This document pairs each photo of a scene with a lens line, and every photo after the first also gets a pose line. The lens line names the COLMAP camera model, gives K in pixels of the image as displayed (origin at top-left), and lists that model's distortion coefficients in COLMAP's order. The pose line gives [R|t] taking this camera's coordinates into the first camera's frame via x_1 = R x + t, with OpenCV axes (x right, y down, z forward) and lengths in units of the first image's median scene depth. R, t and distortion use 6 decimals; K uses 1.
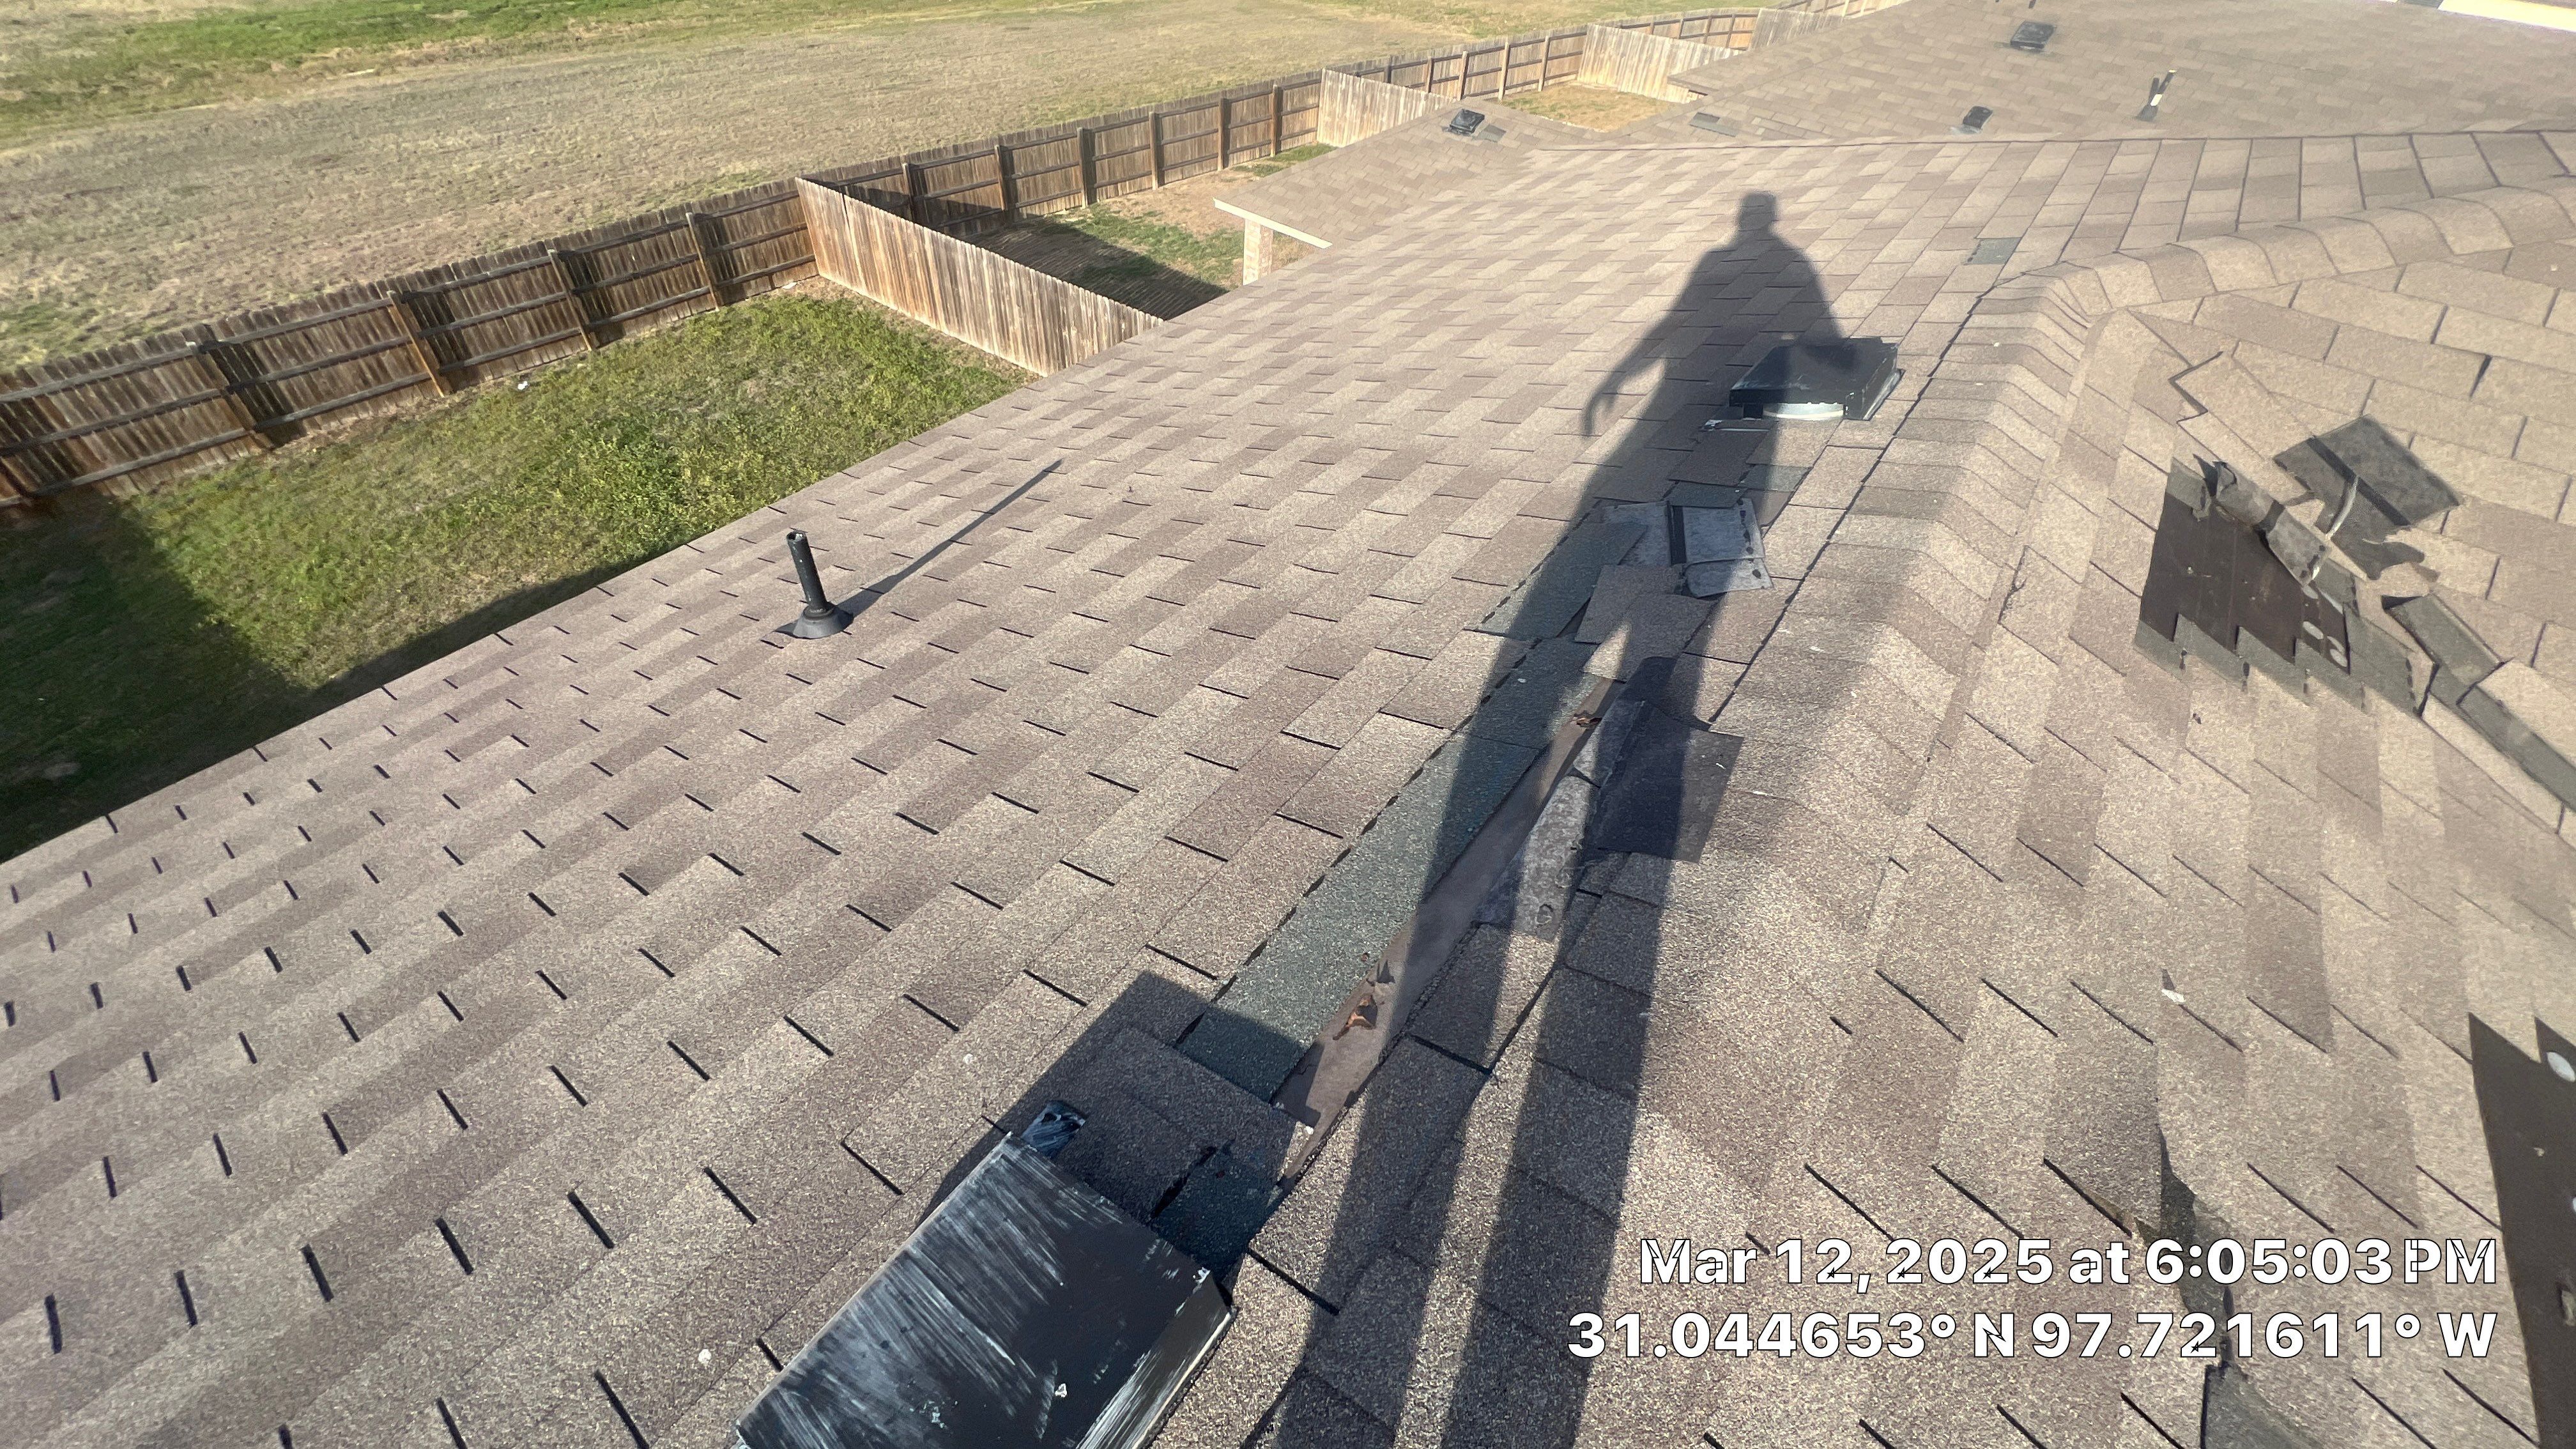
lens RADIAL K [[1030.2, 0, 1288.5], [0, 1030.2, 715.8], [0, 0, 1]] dist [-0.005787, 0.001465]
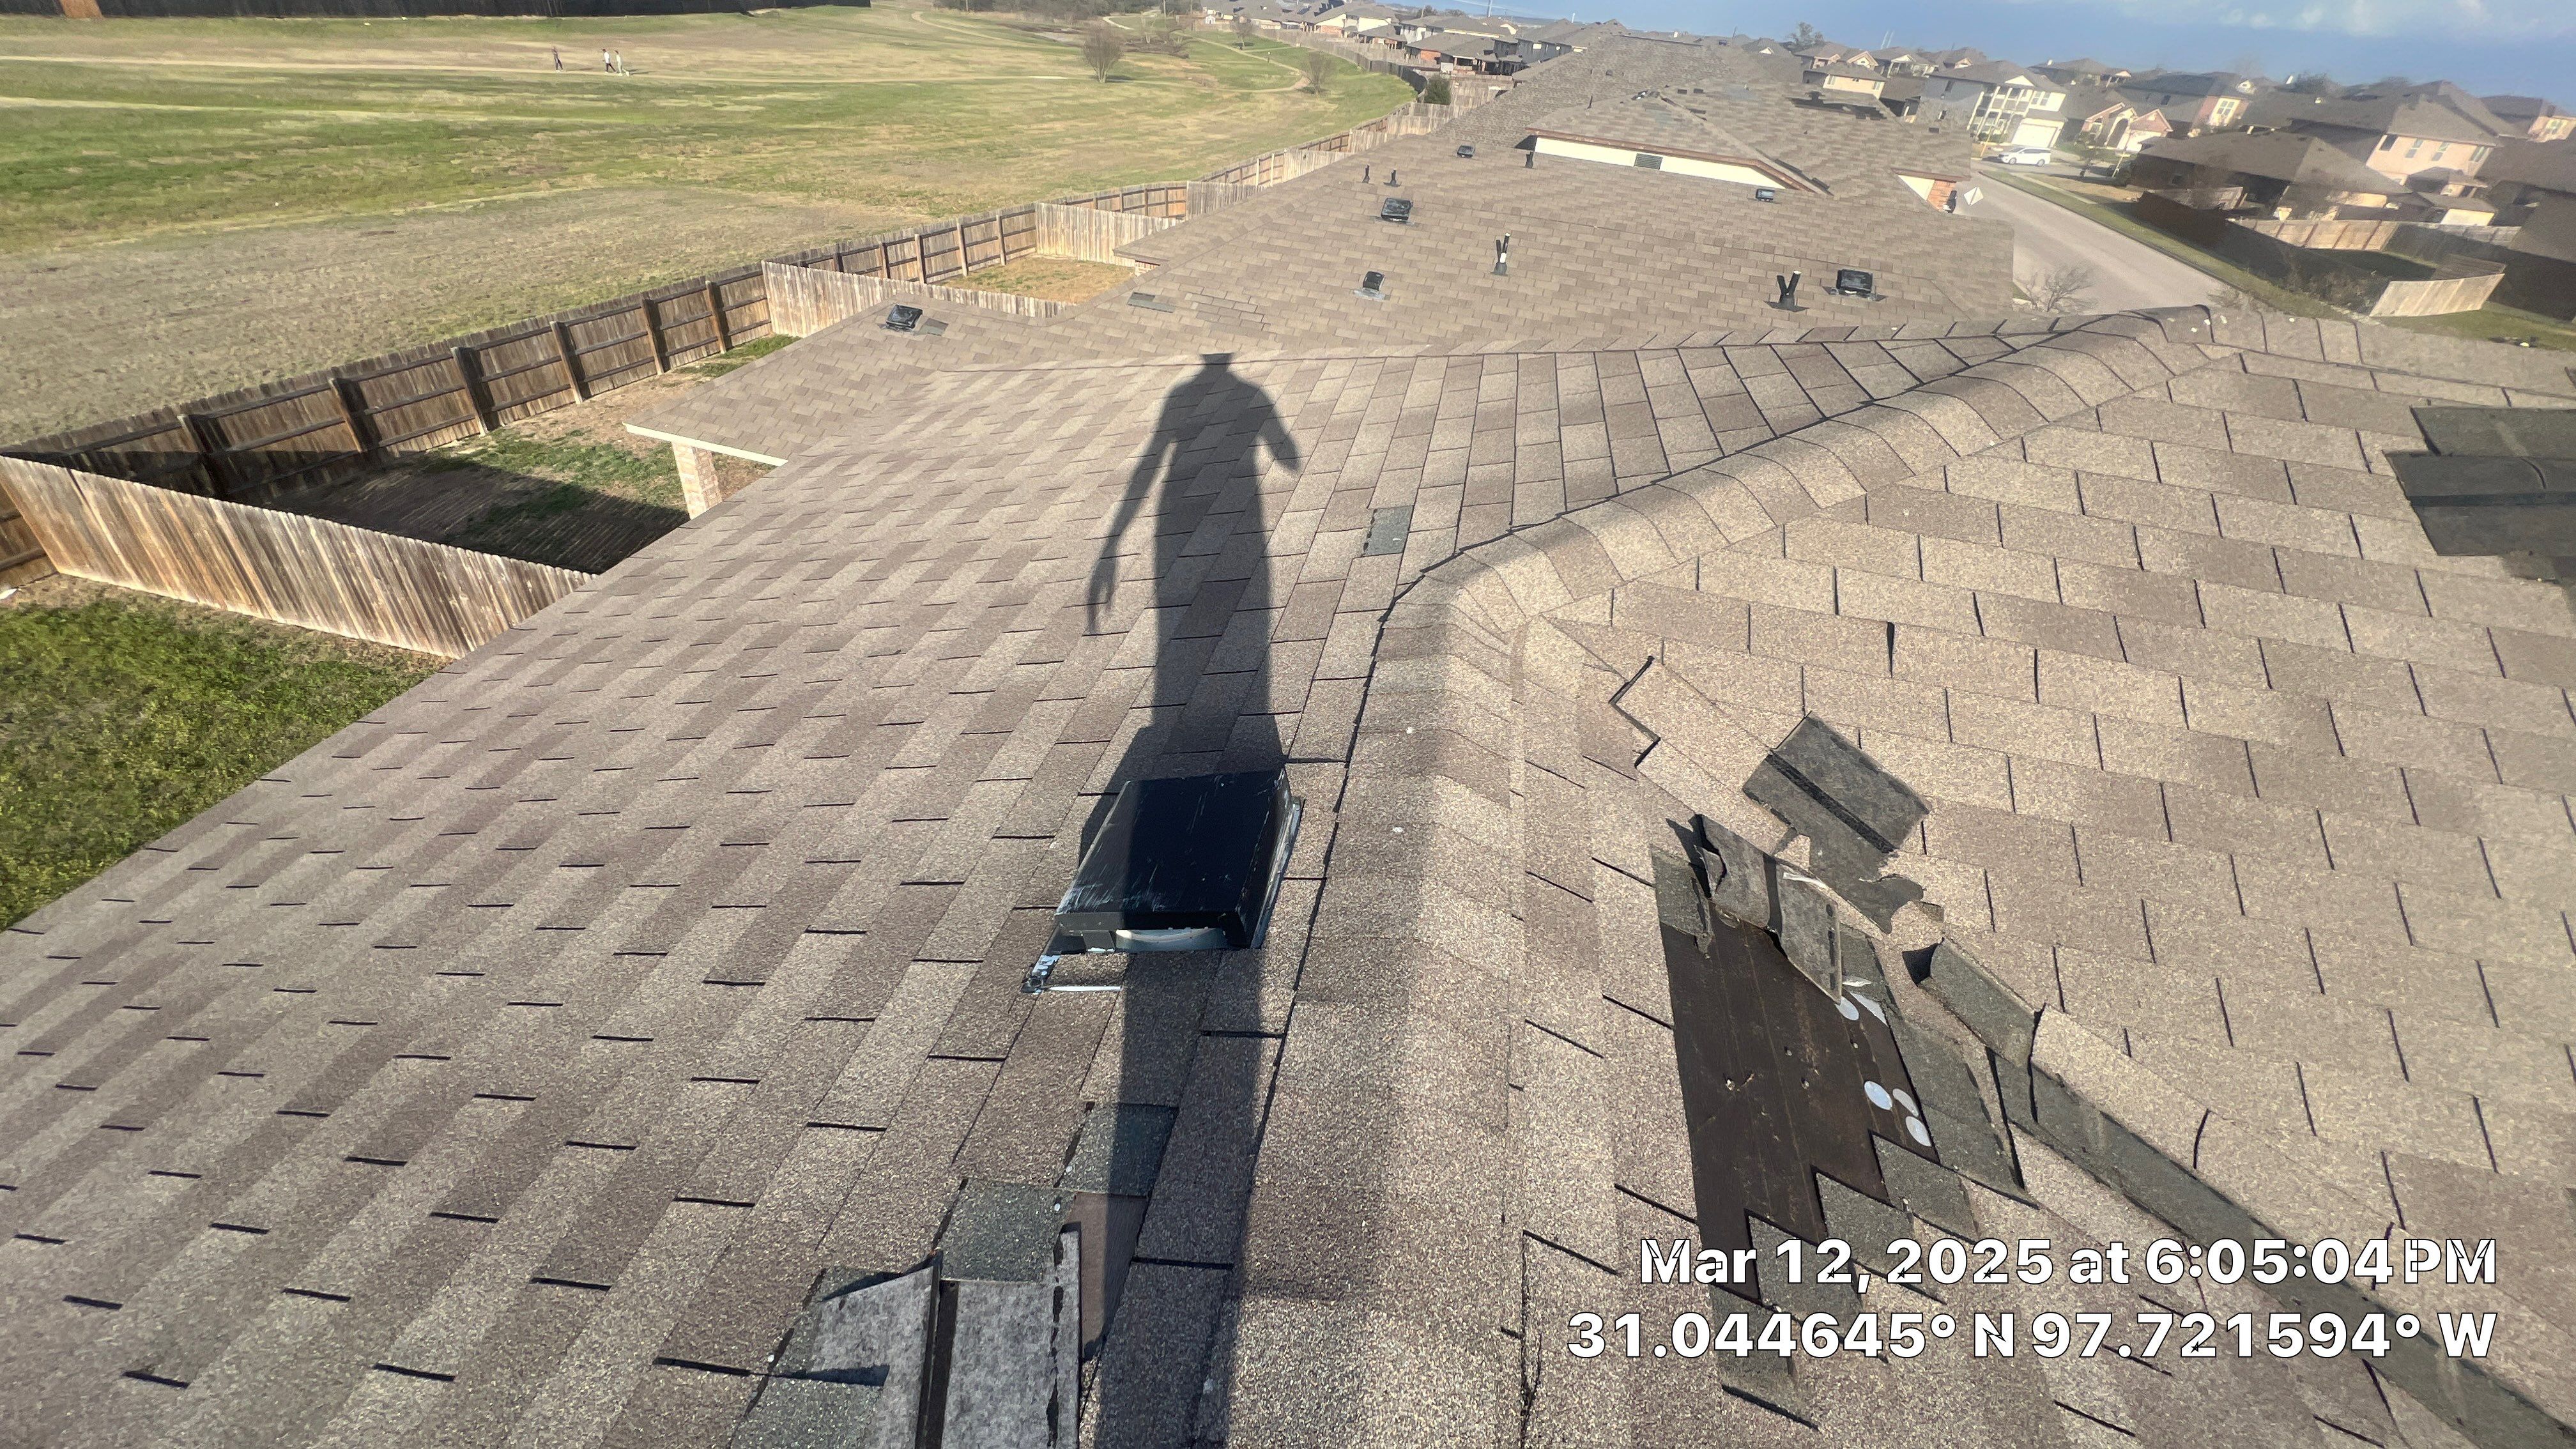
lens RADIAL K [[1030.2, 0, 1290.1], [0, 1030.2, 717.0], [0, 0, 1]] dist [-0.005787, 0.001465]
pose [[0.902869, -0.223754, 0.367100, 0.061650], [0.267406, 0.960890, -0.071996, -0.060116], [-0.336634, 0.163168, 0.927391, 0.062588]]
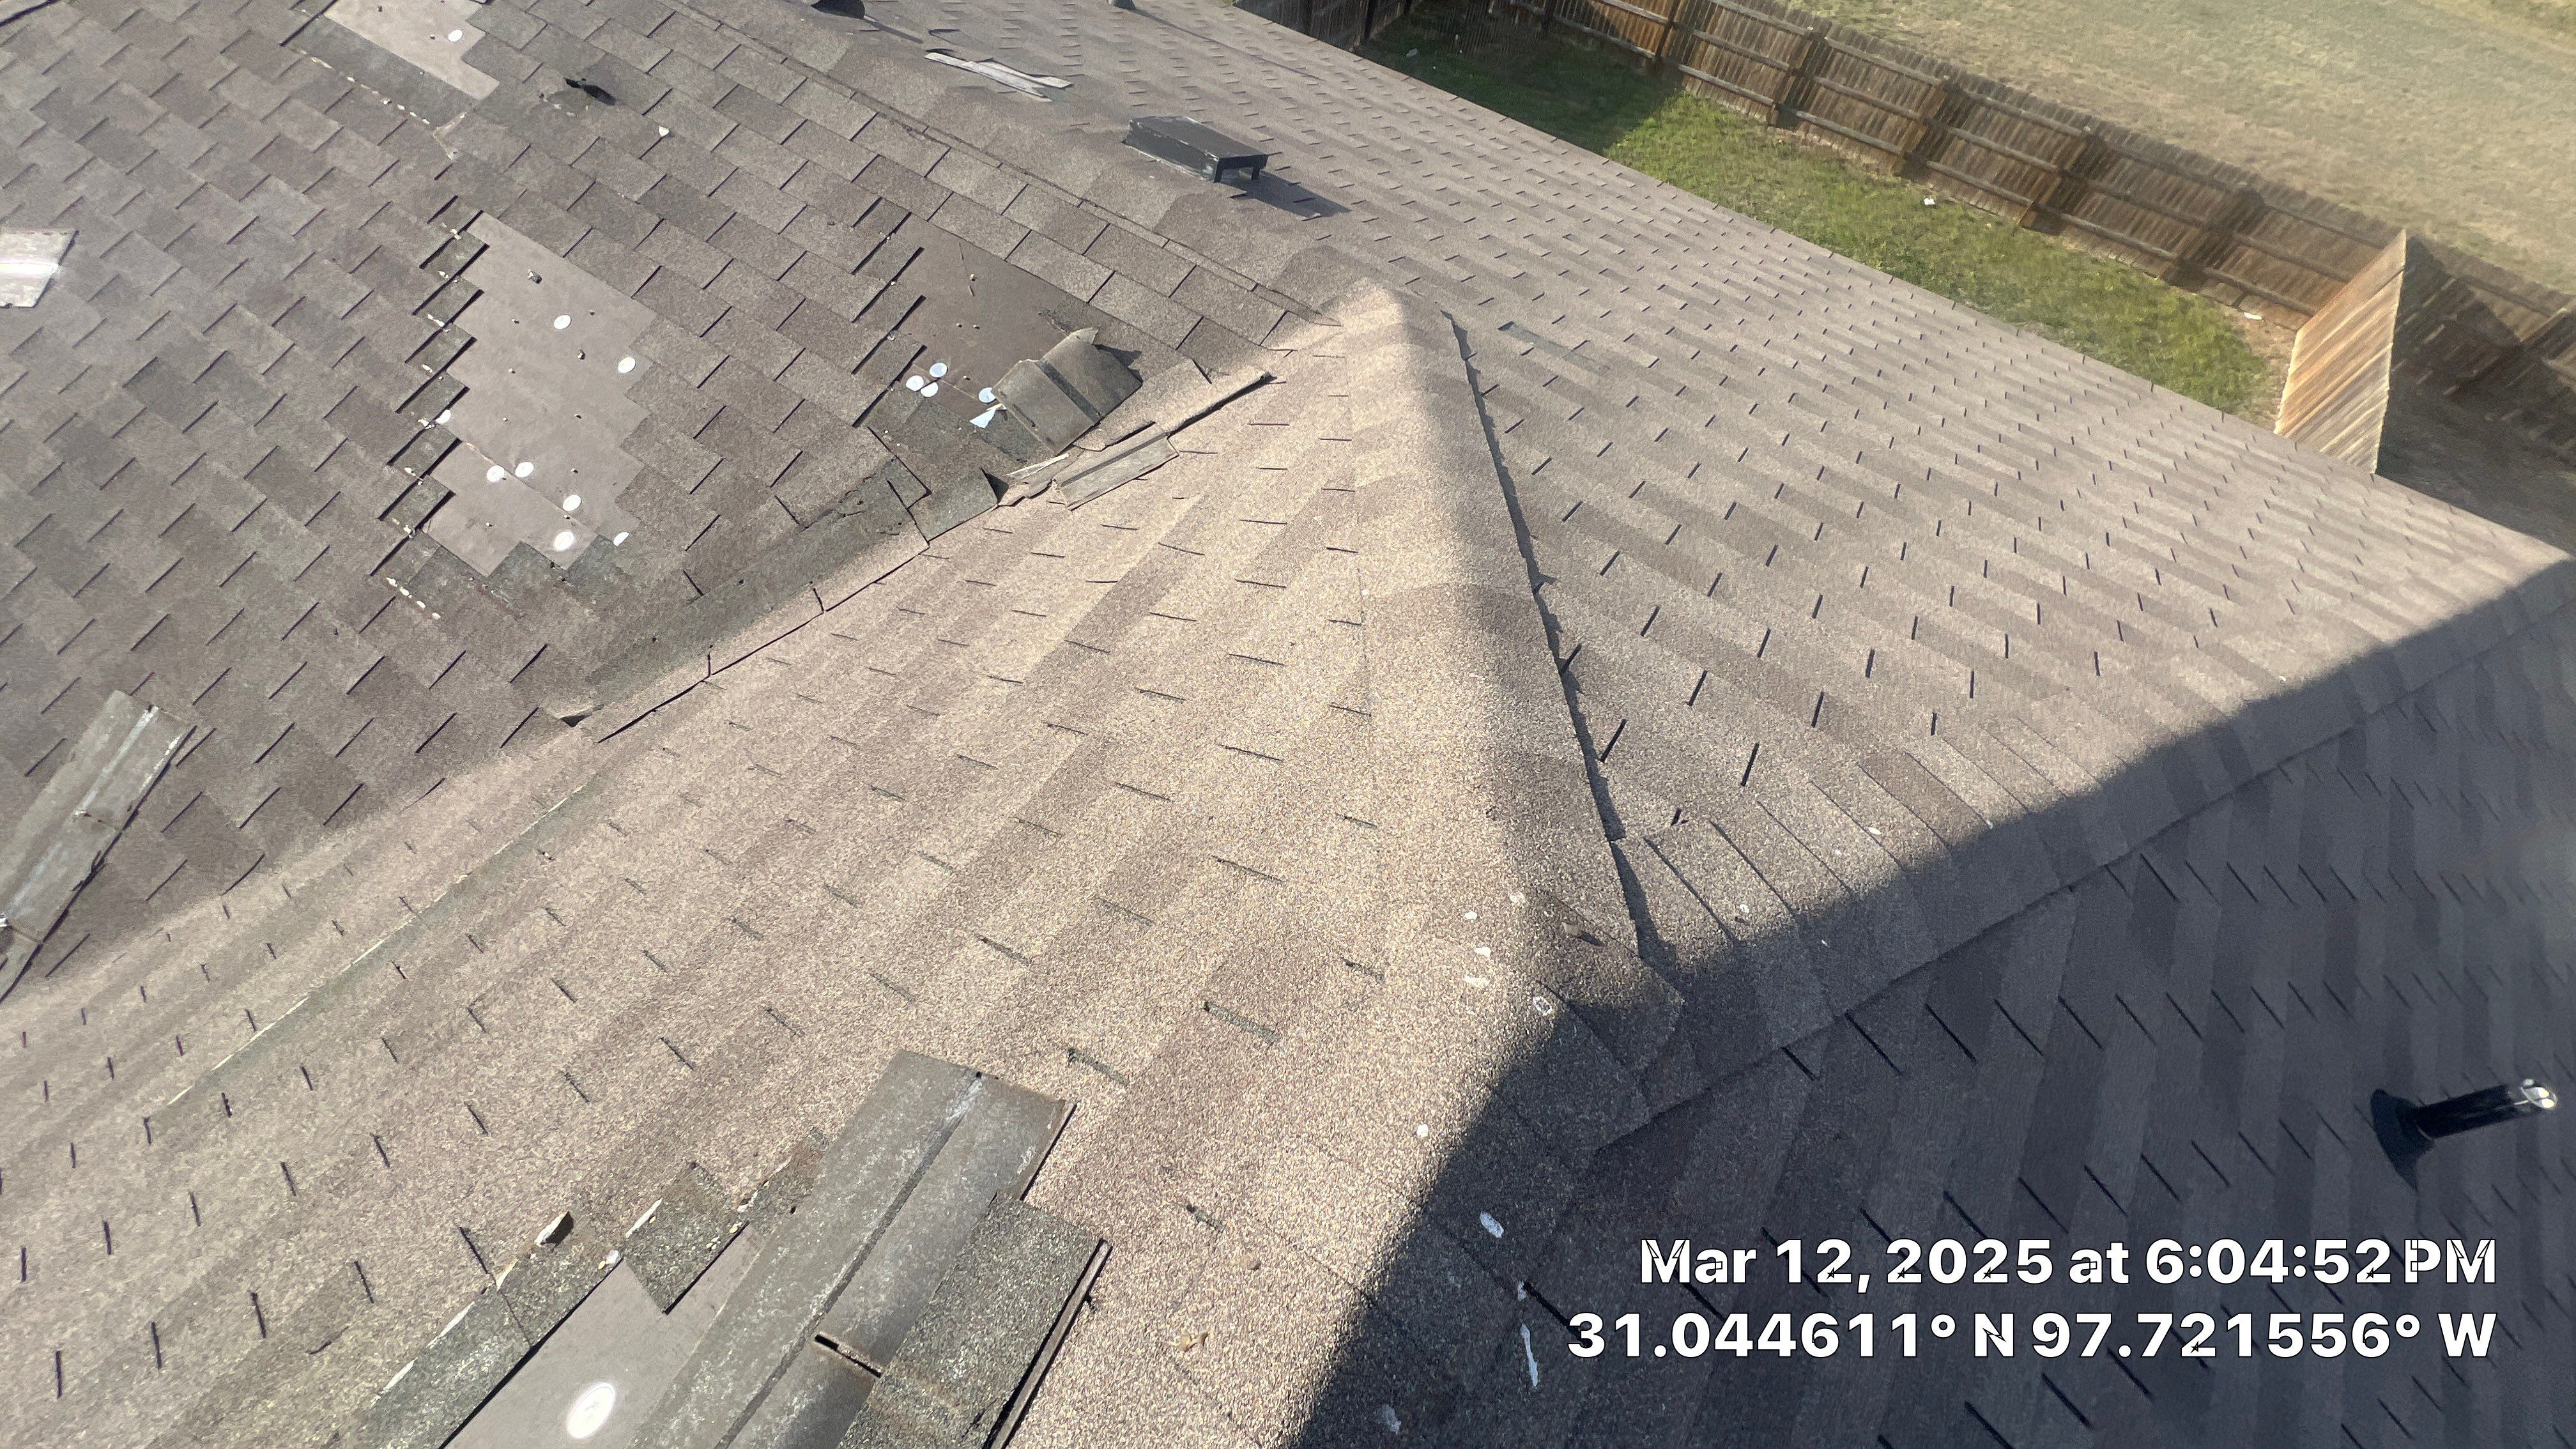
lens RADIAL K [[1030.2, 0, 1282.6], [0, 1030.2, 715.8], [0, 0, 1]] dist [-0.005787, 0.001465]
pose [[0.051674, 0.803597, -0.592926, 0.332276], [-0.754926, 0.420108, 0.503583, -0.133873], [0.653771, 0.421592, 0.628365, 0.101676]]
